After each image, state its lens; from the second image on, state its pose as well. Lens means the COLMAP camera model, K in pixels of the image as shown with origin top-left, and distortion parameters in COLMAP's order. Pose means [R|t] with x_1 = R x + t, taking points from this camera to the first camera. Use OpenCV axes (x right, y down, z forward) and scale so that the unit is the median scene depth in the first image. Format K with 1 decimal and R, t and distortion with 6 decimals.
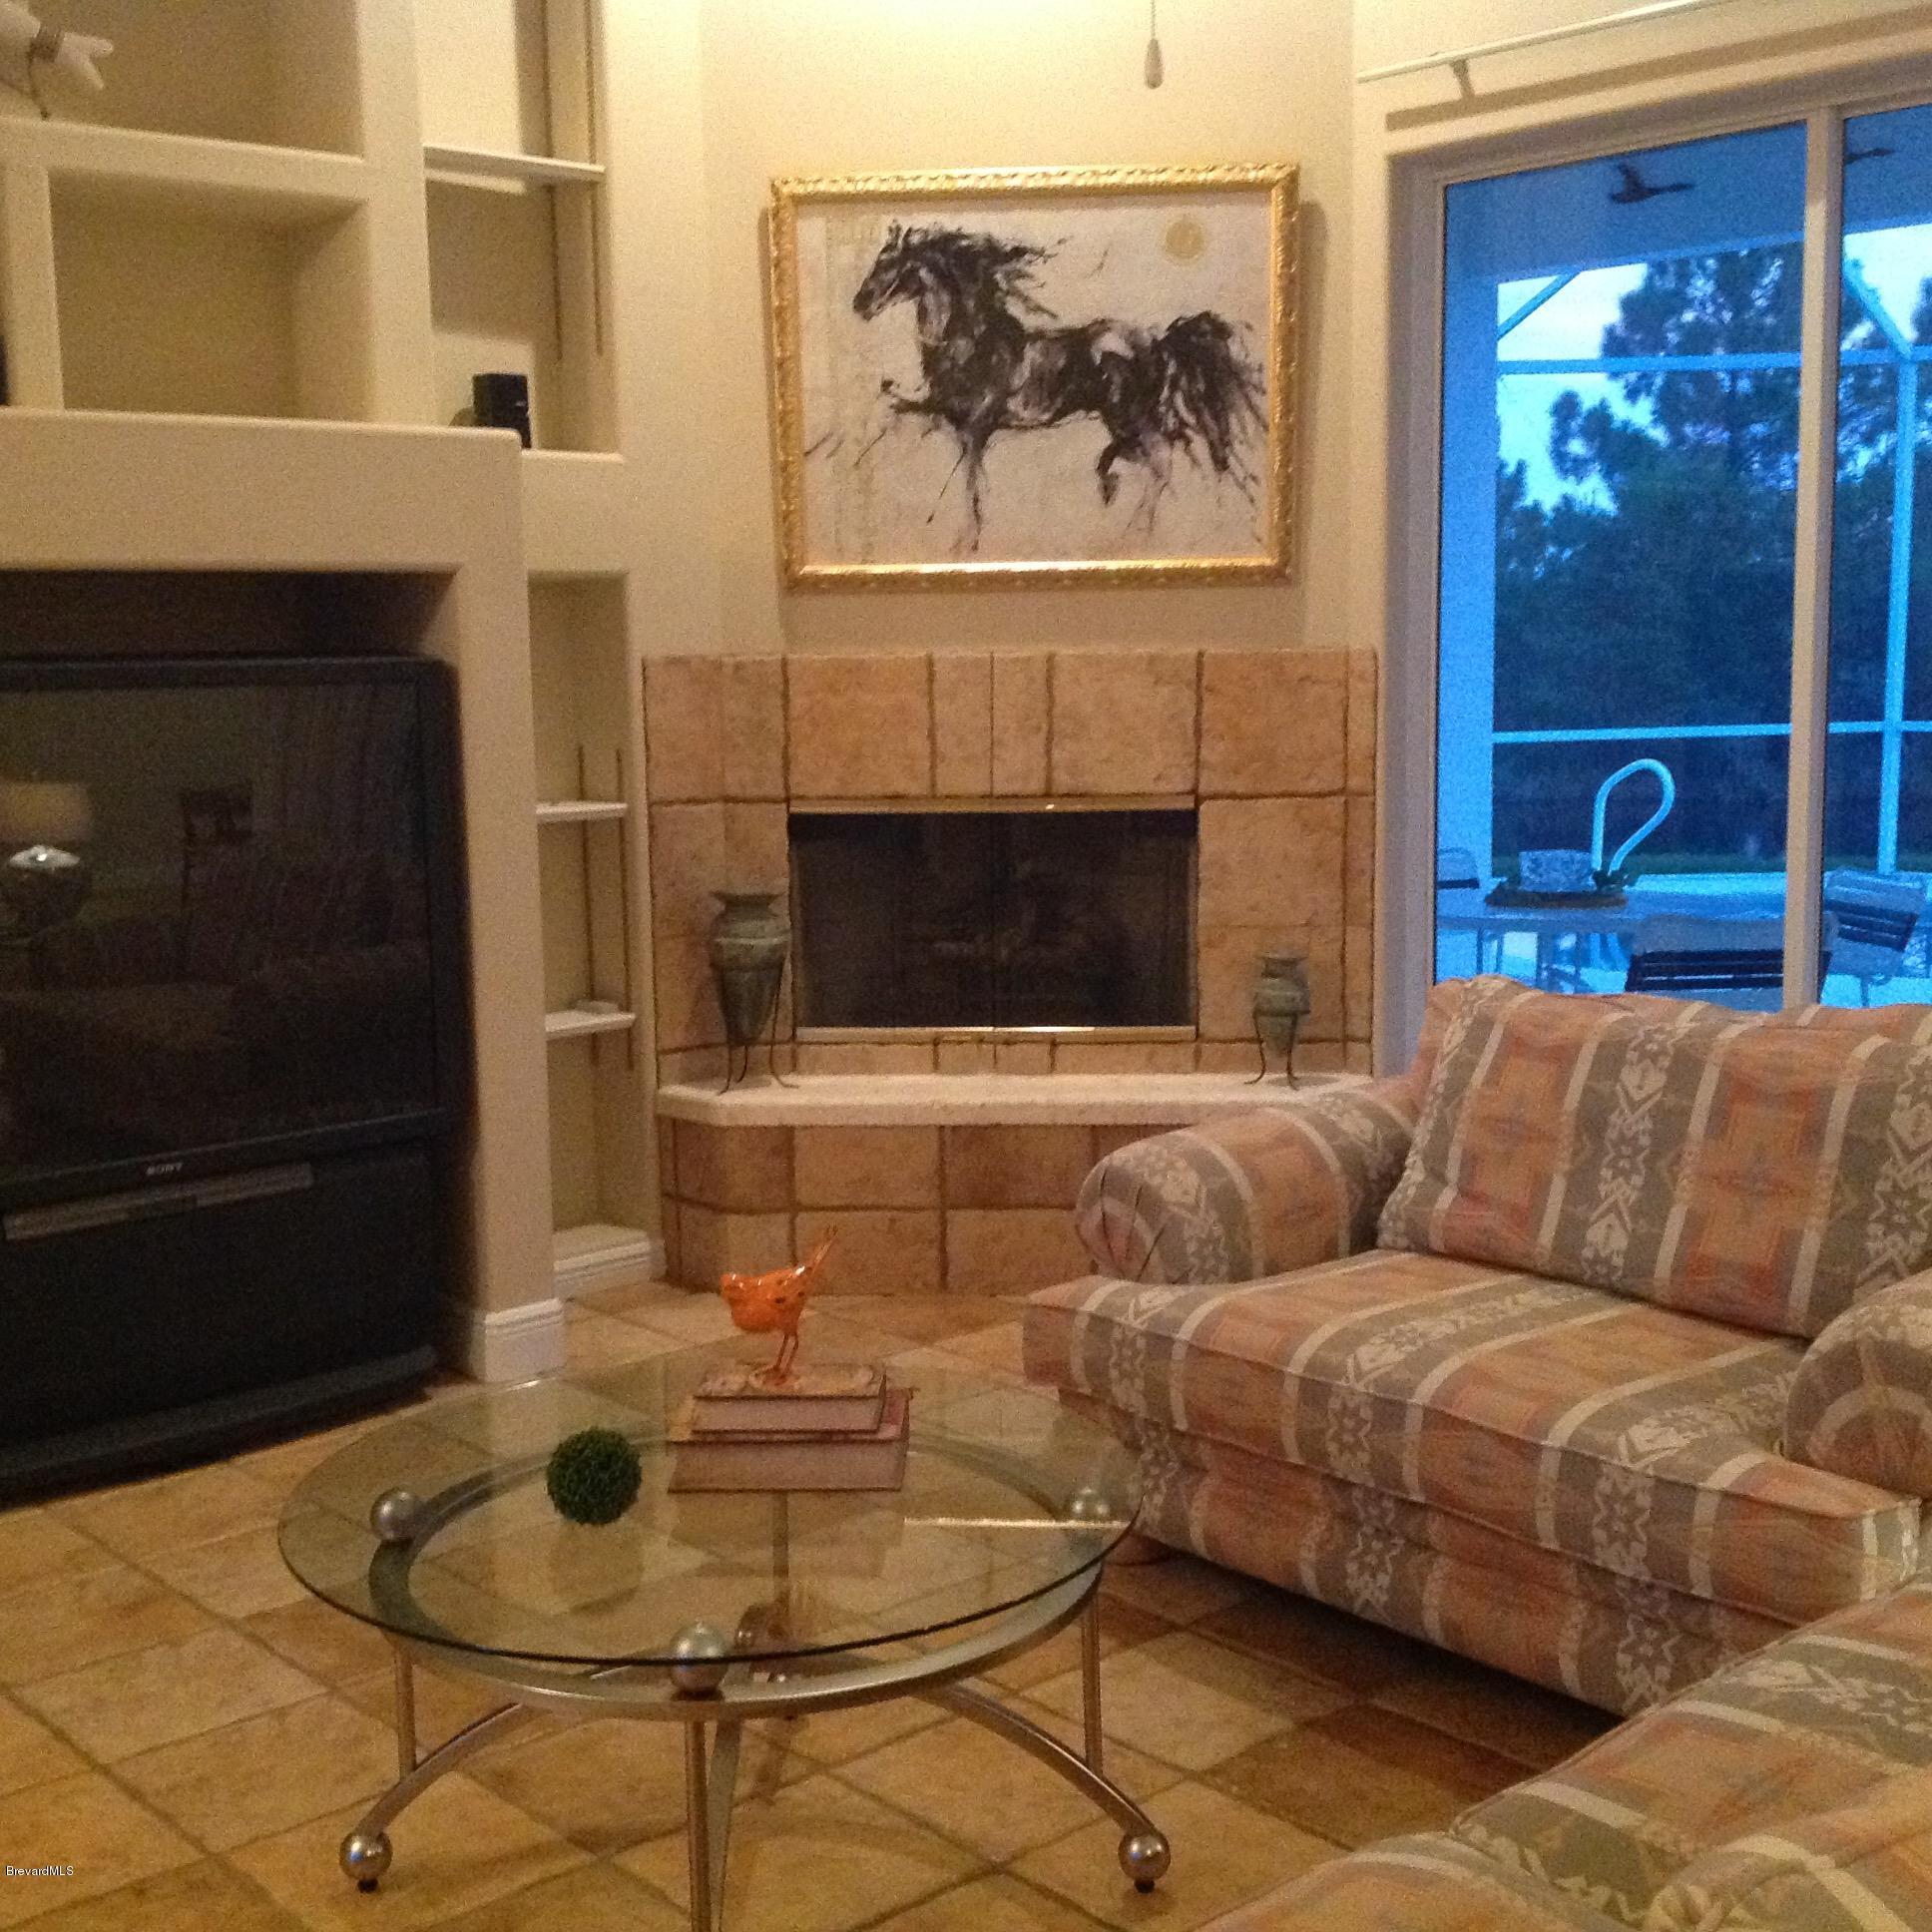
lens RADIAL K [[2441.9, 0, 966.0], [0, 2441.9, 966.0], [0, 0, 1]] dist [0.168383, -0.386579]
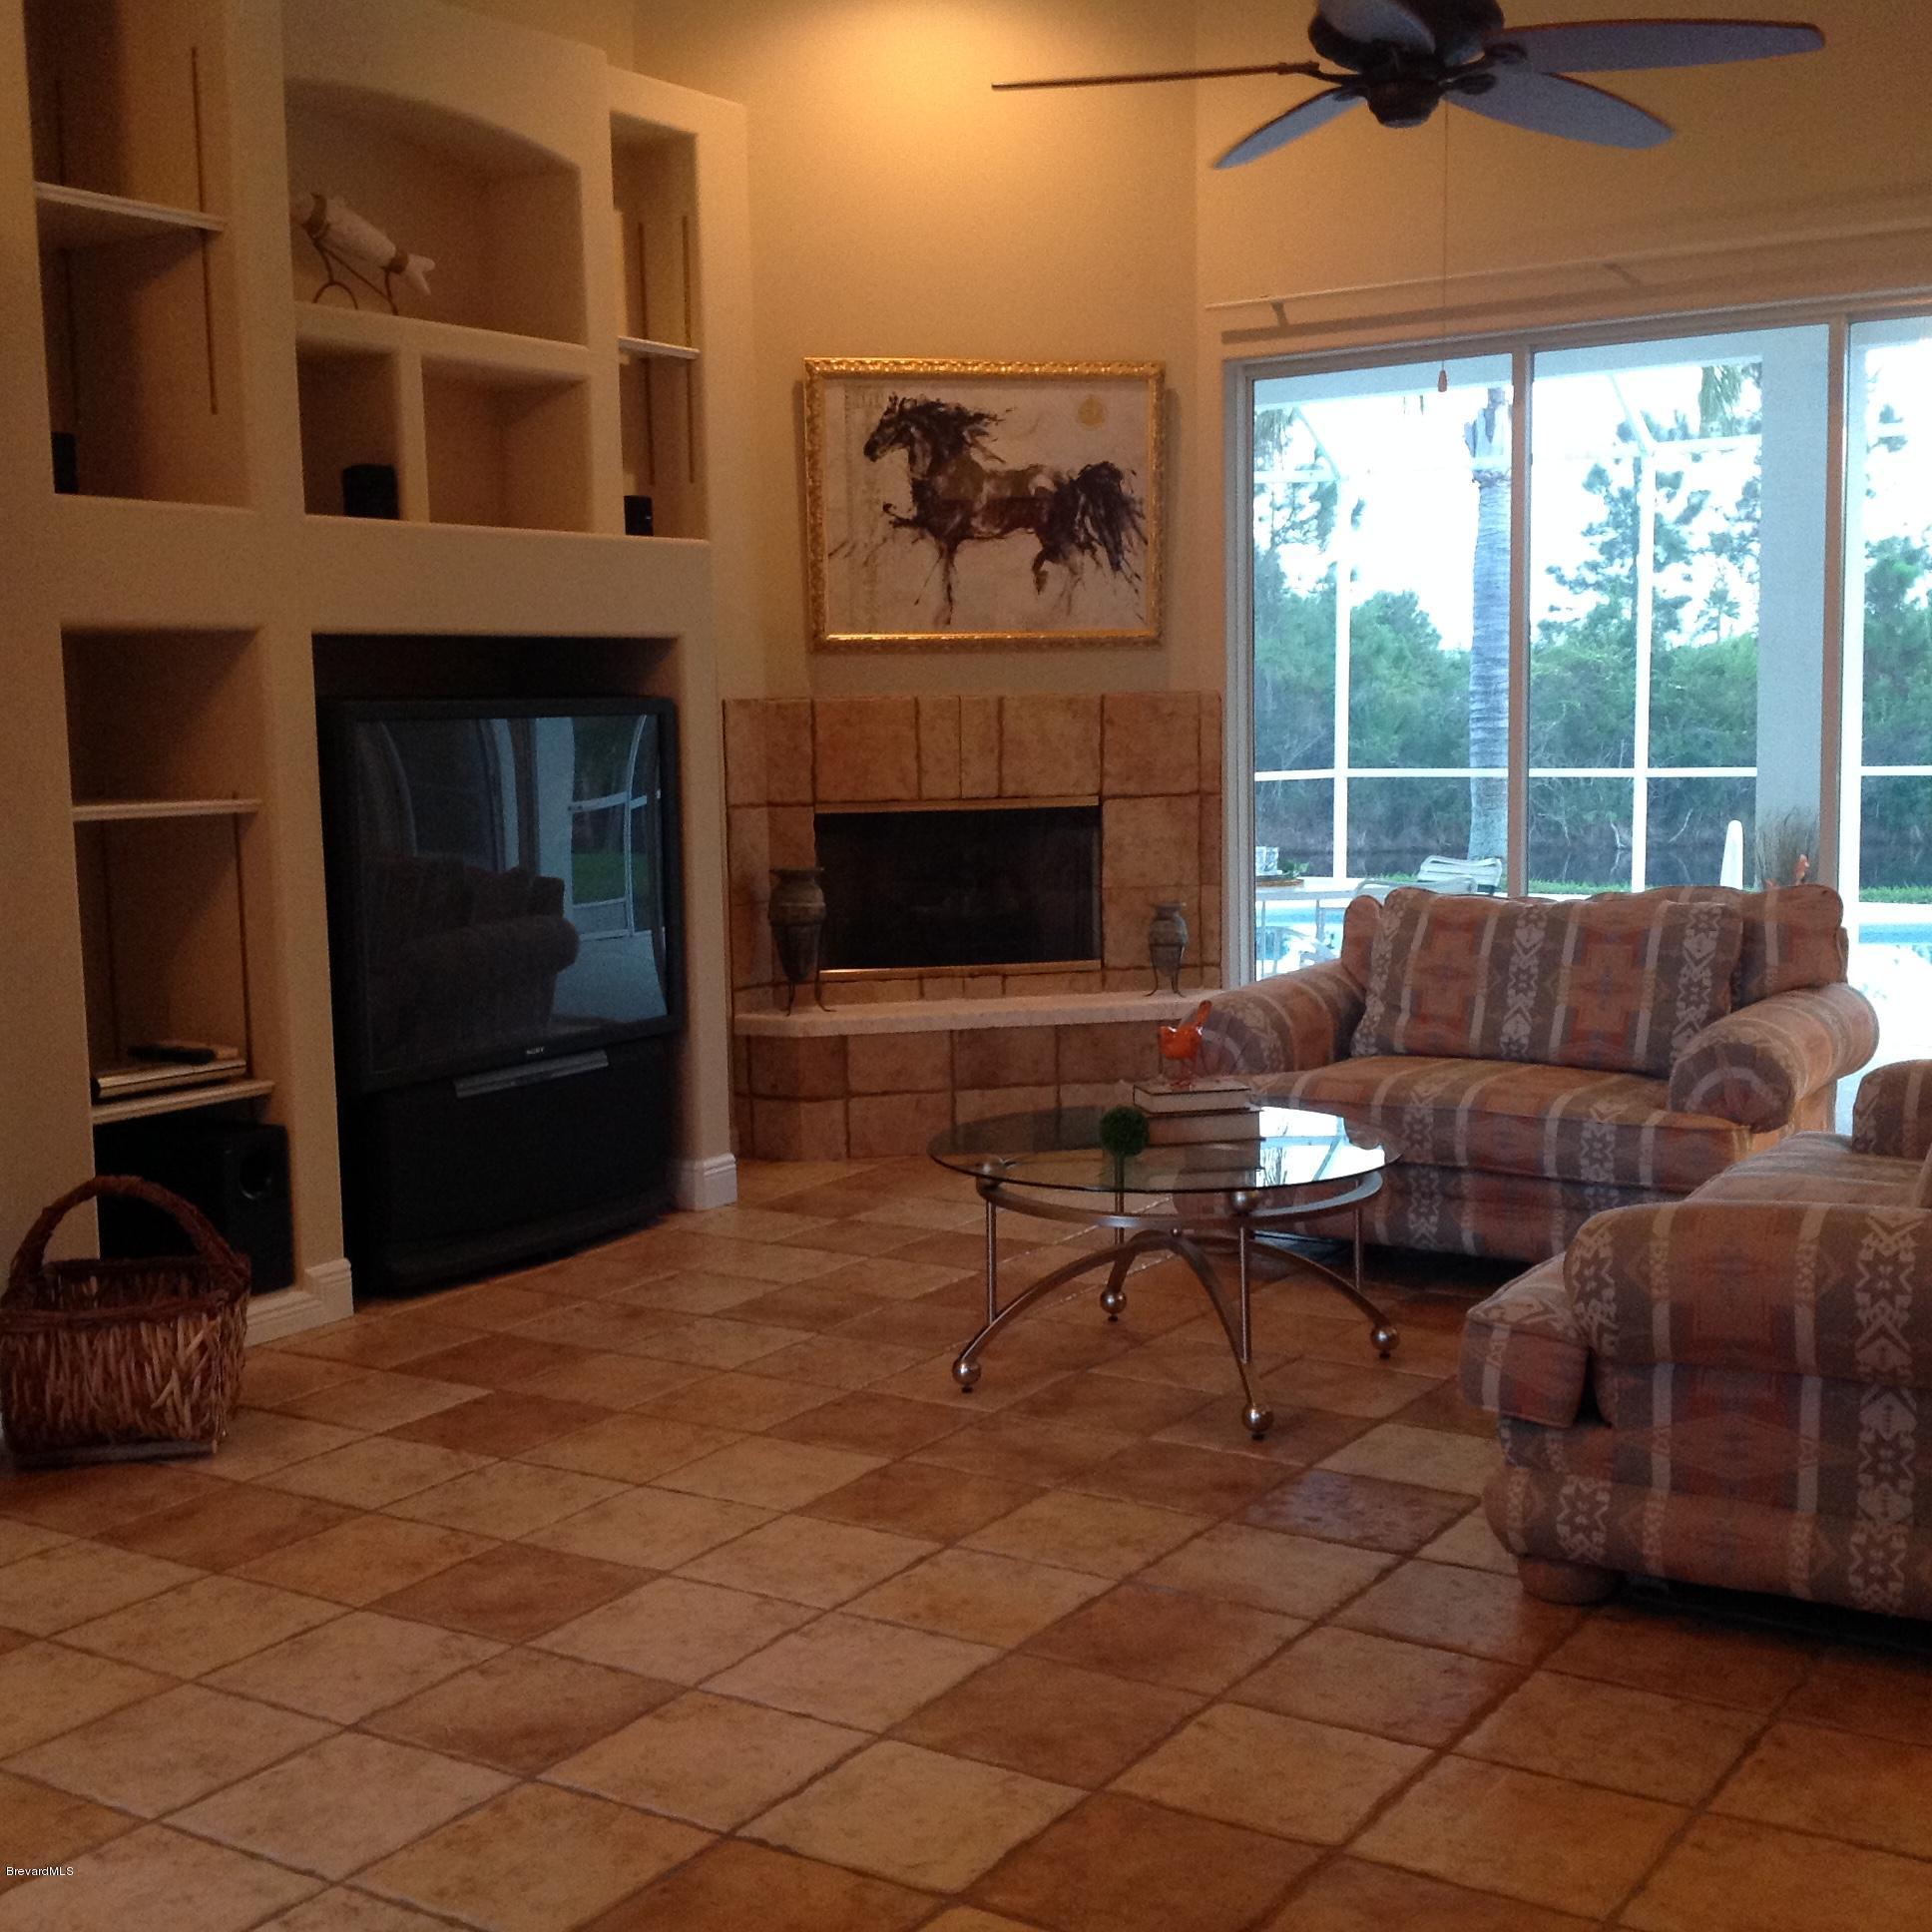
lens RADIAL K [[2441.9, 0, 966.0], [0, 2441.9, 966.0], [0, 0, 1]] dist [0.168383, -0.386579]
pose [[0.963848, -0.031641, 0.264567, -0.370203], [0.040140, 0.998835, -0.026779, 0.065515], [-0.263411, 0.036431, 0.963995, -0.356081]]
